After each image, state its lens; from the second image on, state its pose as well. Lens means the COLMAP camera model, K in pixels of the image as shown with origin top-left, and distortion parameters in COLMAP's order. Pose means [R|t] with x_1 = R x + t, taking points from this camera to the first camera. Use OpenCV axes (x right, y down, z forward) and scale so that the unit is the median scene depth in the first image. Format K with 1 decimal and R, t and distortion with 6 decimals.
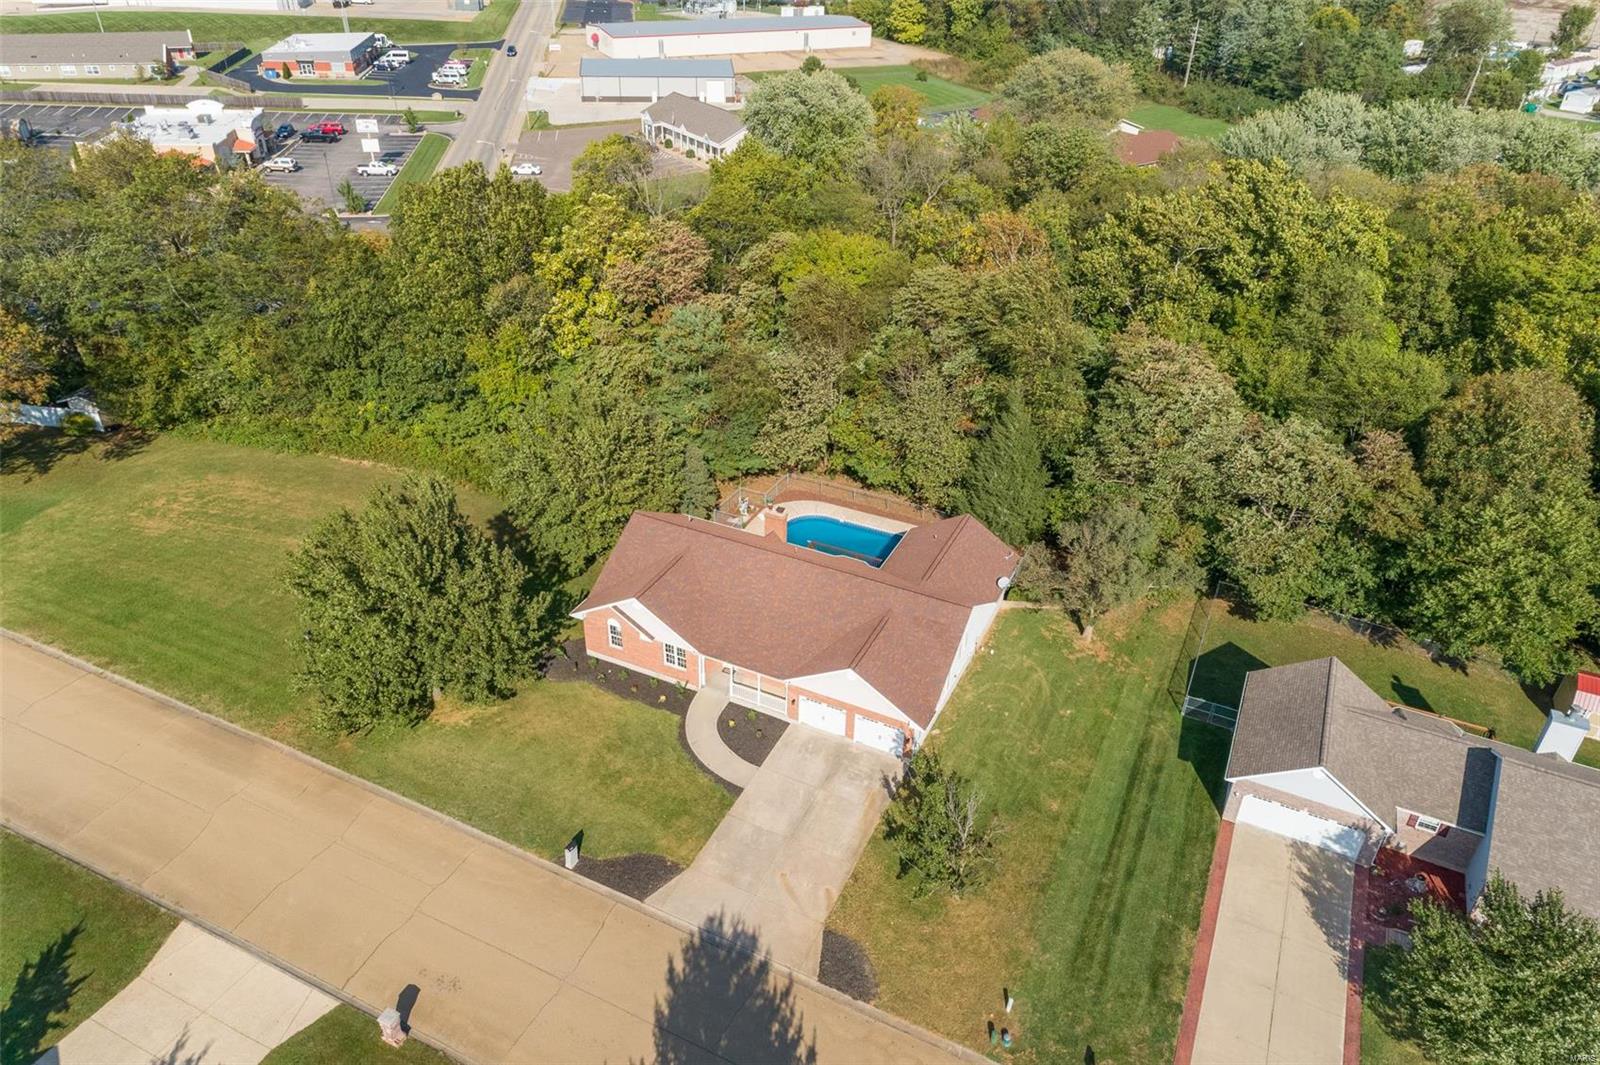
lens RADIAL K [[1080.0, 0, 829.5], [0, 1080.0, 533.8], [0, 0, 1]] dist [0.005010, 0.002430]
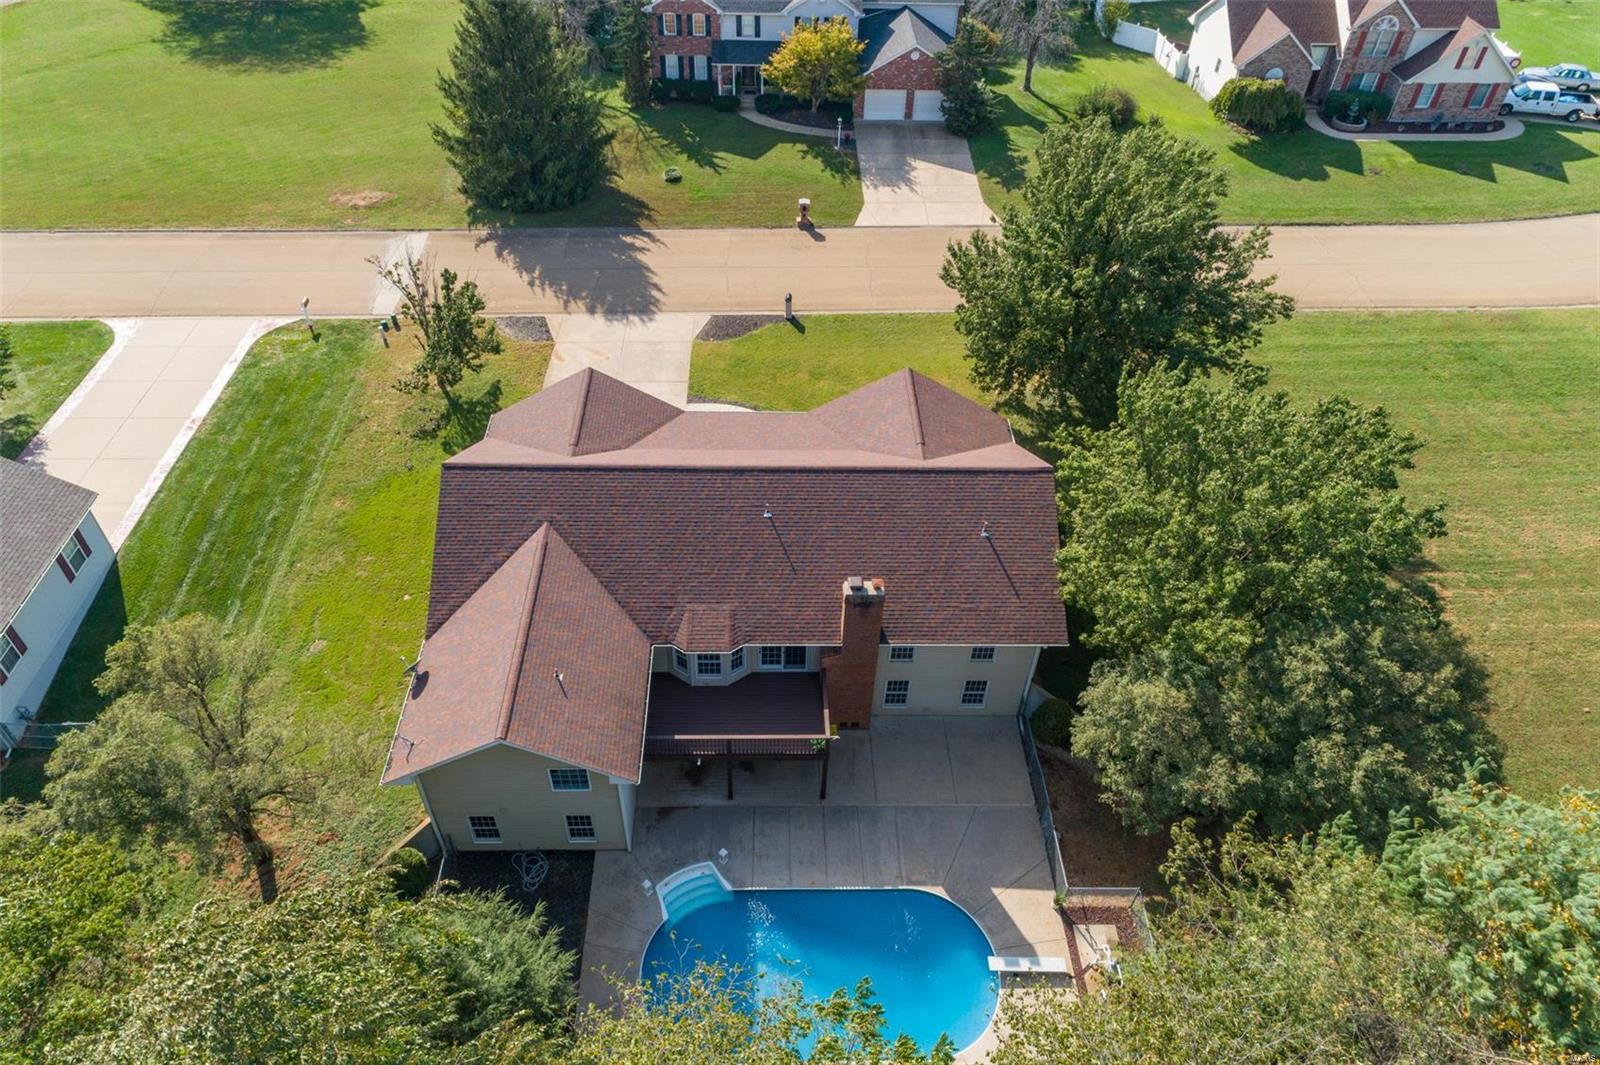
lens RADIAL K [[1061.6, 0, 794.7], [0, 1061.6, 537.6], [0, 0, 1]] dist [0.015968, -0.002352]
pose [[-0.901804, 0.254313, -0.349391, 0.202739], [-0.273640, 0.289716, 0.917162, -0.647795], [0.334470, 0.922708, -0.191677, 1.429624]]
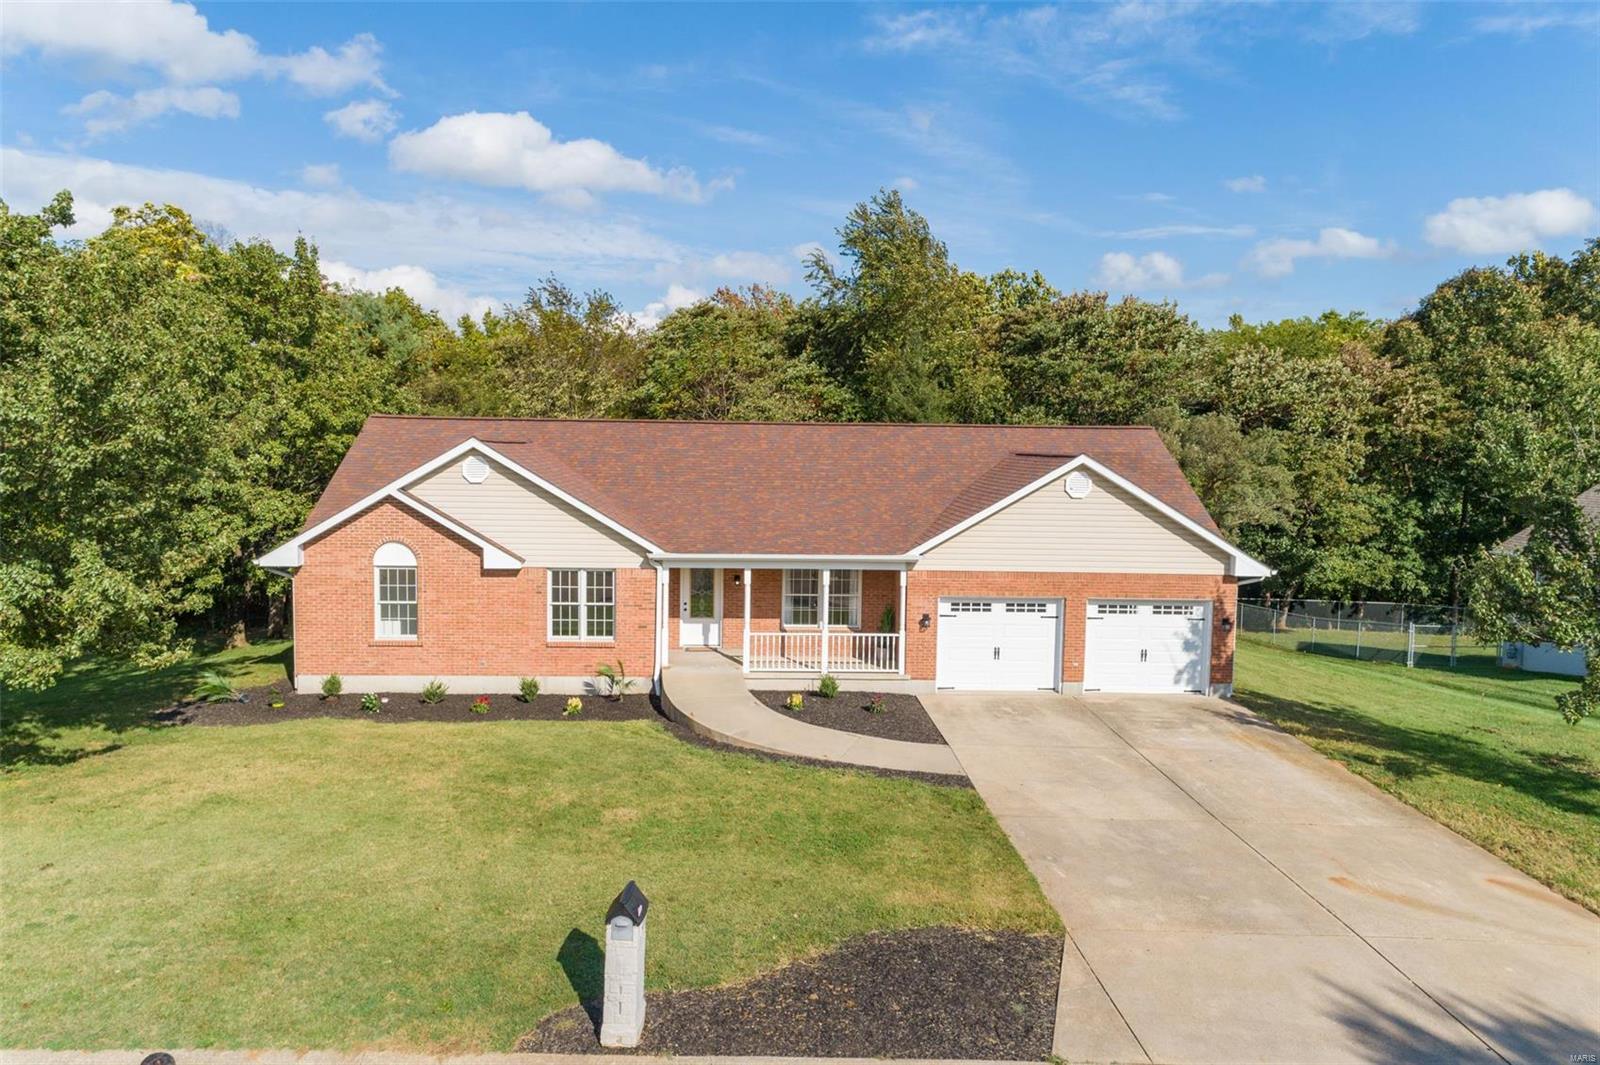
lens RADIAL K [[1061.6, 0, 794.7], [0, 1061.6, 537.6], [0, 0, 1]] dist [0.015968, -0.002352]
pose [[0.891989, -0.074271, 0.445913, -0.291192], [0.264757, 0.885364, -0.382144, 0.308782], [-0.366413, 0.458927, 0.809399, 0.786157]]
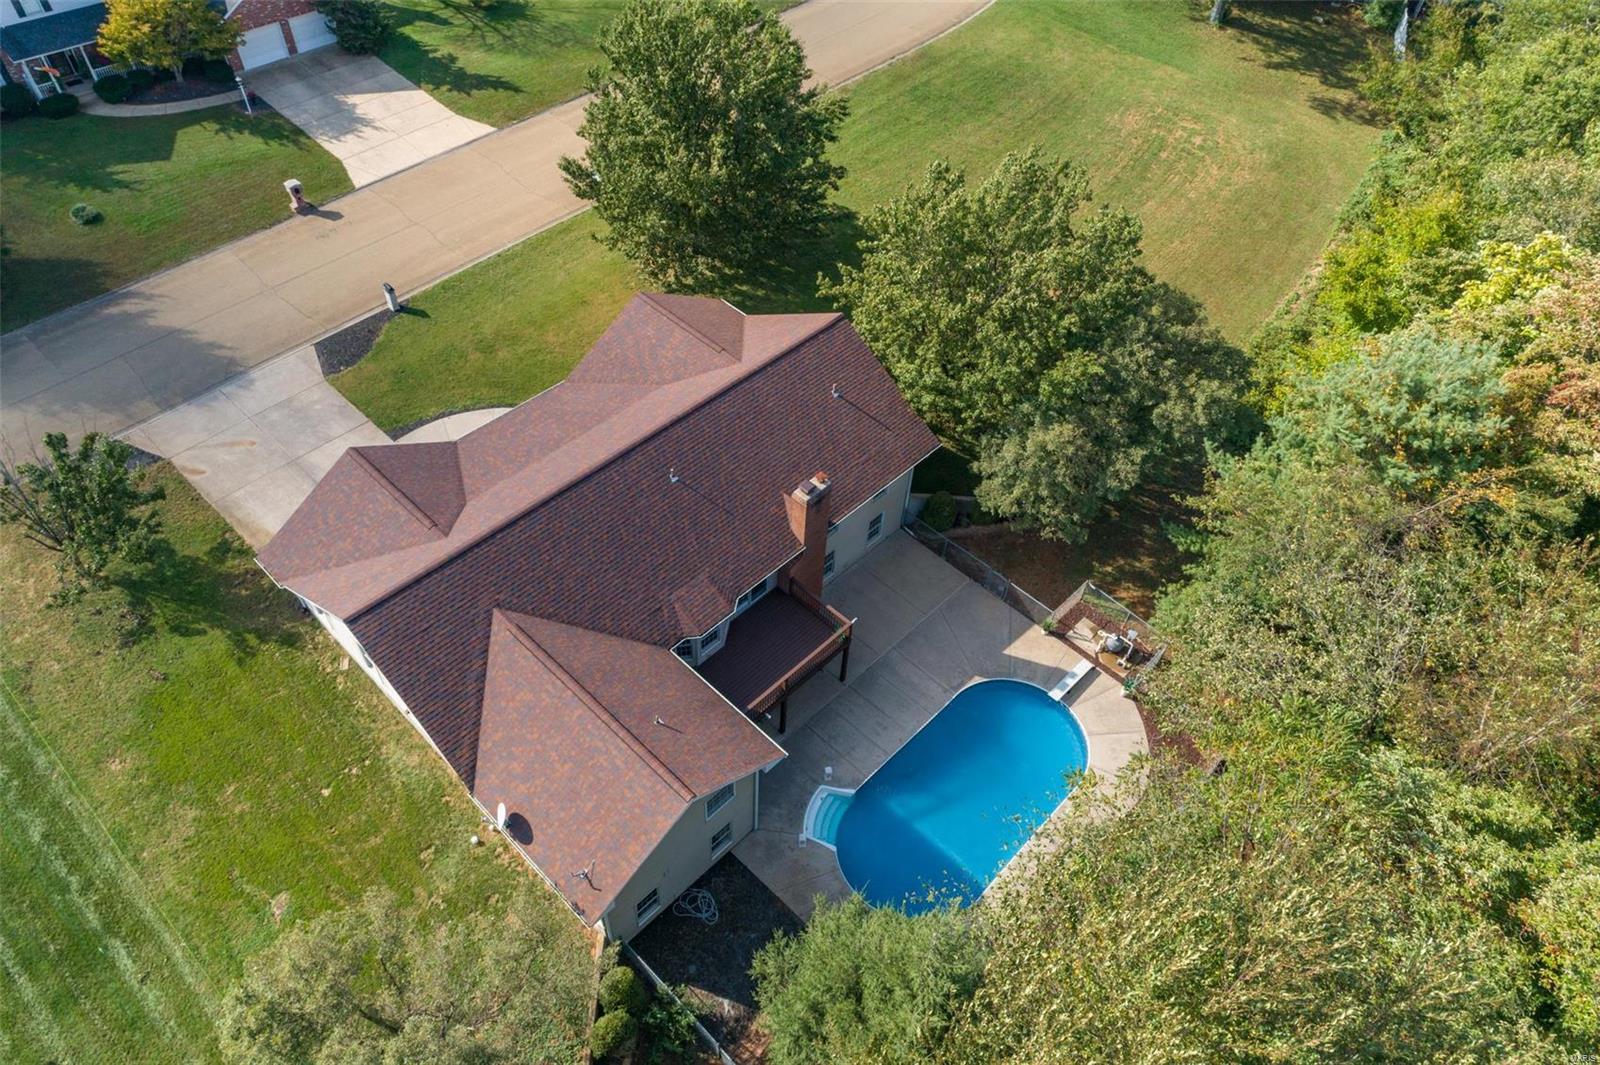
lens RADIAL K [[1091.3, 0, 800.0], [0, 1091.3, 532.5], [0, 0, 1]] dist [0.001724, 0.021620]
pose [[-0.338444, 0.671494, -0.659205, 0.445498], [-0.546300, 0.430182, 0.718679, -0.542980], [0.766167, 0.603356, 0.221245, 1.192335]]
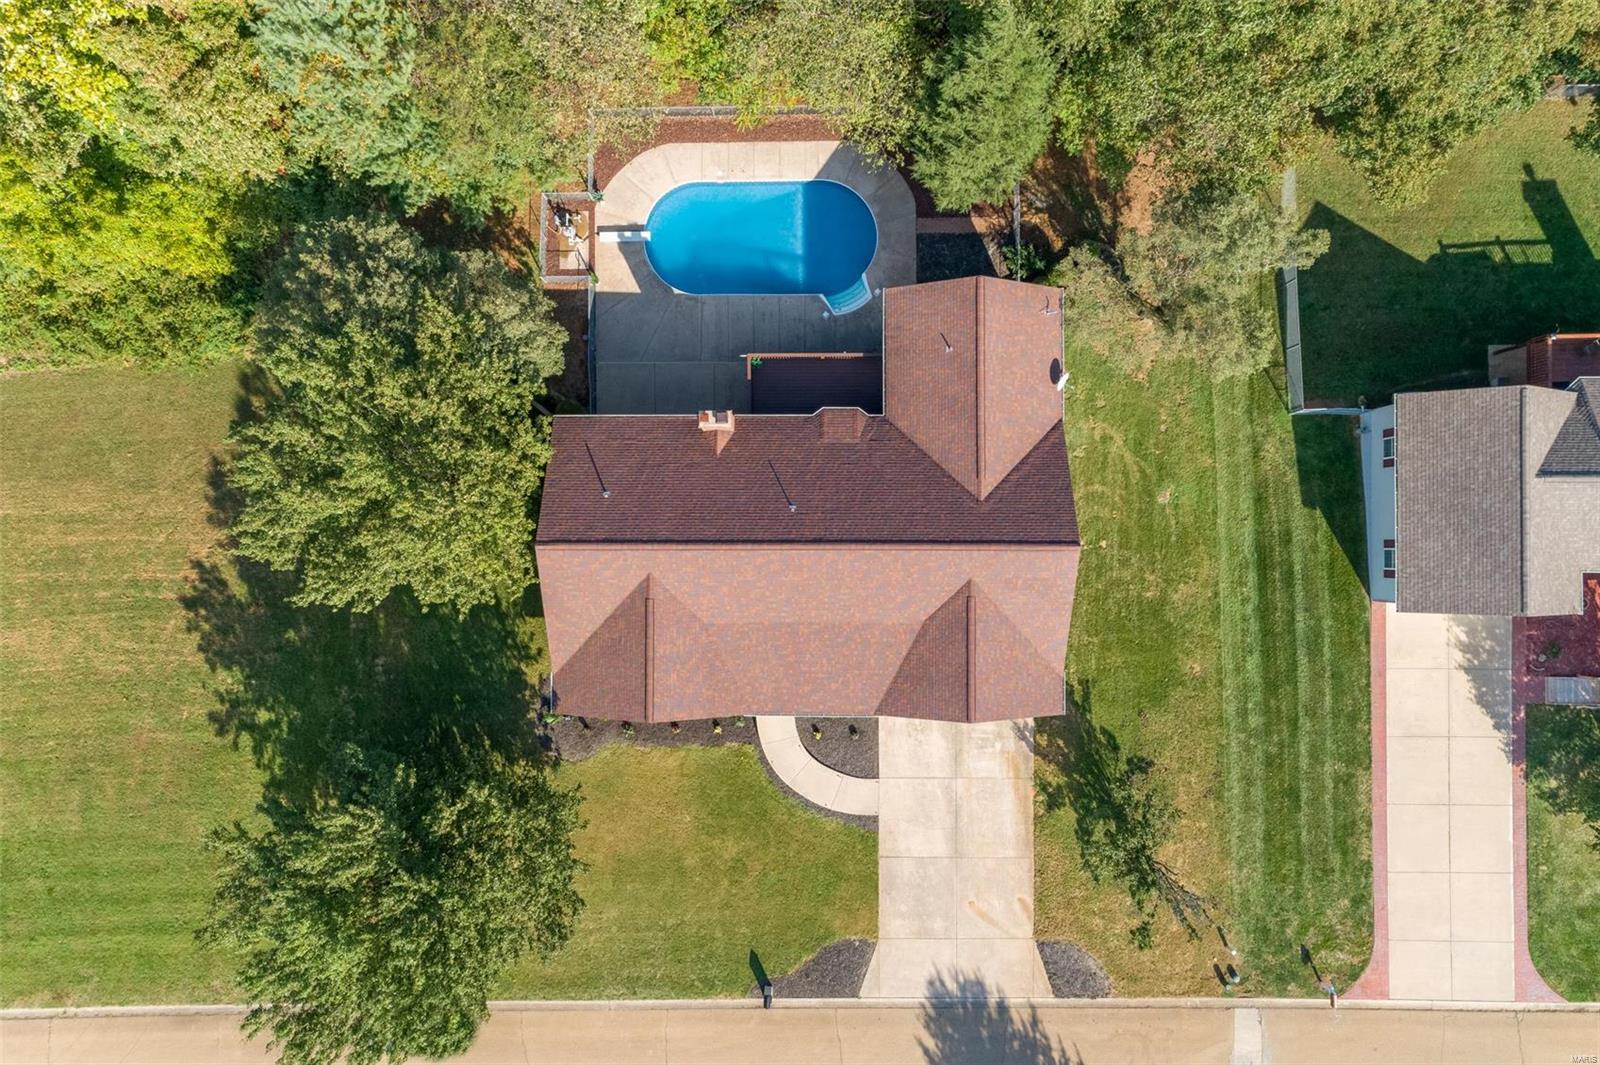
lens RADIAL K [[1091.3, 0, 800.0], [0, 1091.3, 532.5], [0, 0, 1]] dist [0.001724, 0.021620]
pose [[0.910599, -0.412259, -0.029169, -0.017826], [0.247489, 0.487407, 0.837367, -0.694936], [-0.330995, -0.769725, 0.545862, 0.777026]]
